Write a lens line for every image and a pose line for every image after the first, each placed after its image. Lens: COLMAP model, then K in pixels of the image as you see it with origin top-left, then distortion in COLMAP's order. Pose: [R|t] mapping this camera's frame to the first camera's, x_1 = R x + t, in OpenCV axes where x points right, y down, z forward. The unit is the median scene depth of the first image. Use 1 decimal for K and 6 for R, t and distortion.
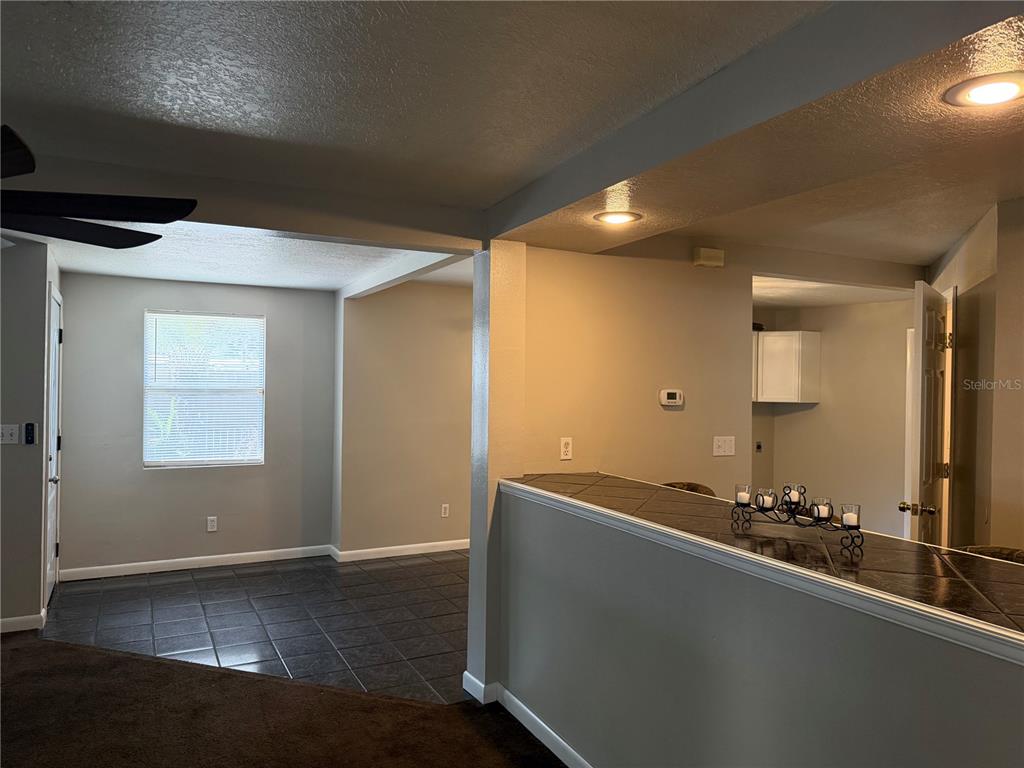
lens RADIAL K [[723.8, 0, 512.0], [0, 723.8, 384.0], [0, 0, 1]] dist [0.057196, -0.078588]
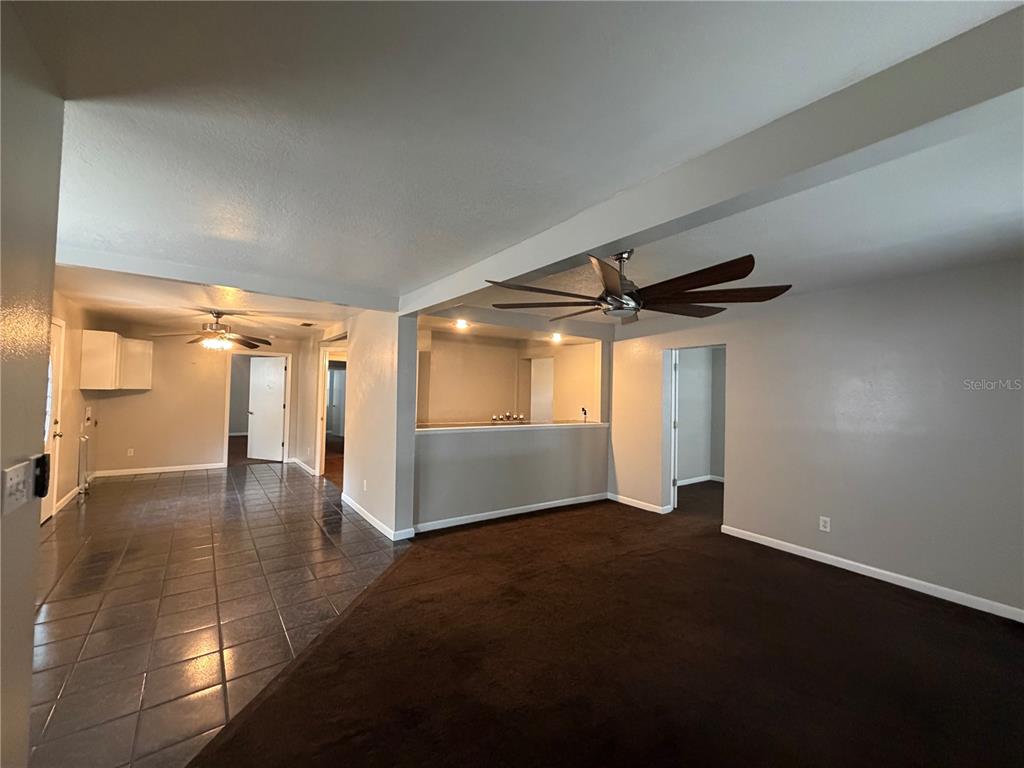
lens RADIAL K [[410.8, 0, 512.0], [0, 410.8, 384.0], [0, 0, 1]] dist [0.020518, 0.000014]
pose [[-0.156715, -0.000248, 0.987644, -1.381395], [-0.025934, 0.999656, -0.003864, -0.000734], [-0.987303, -0.026219, -0.156667, 1.018159]]
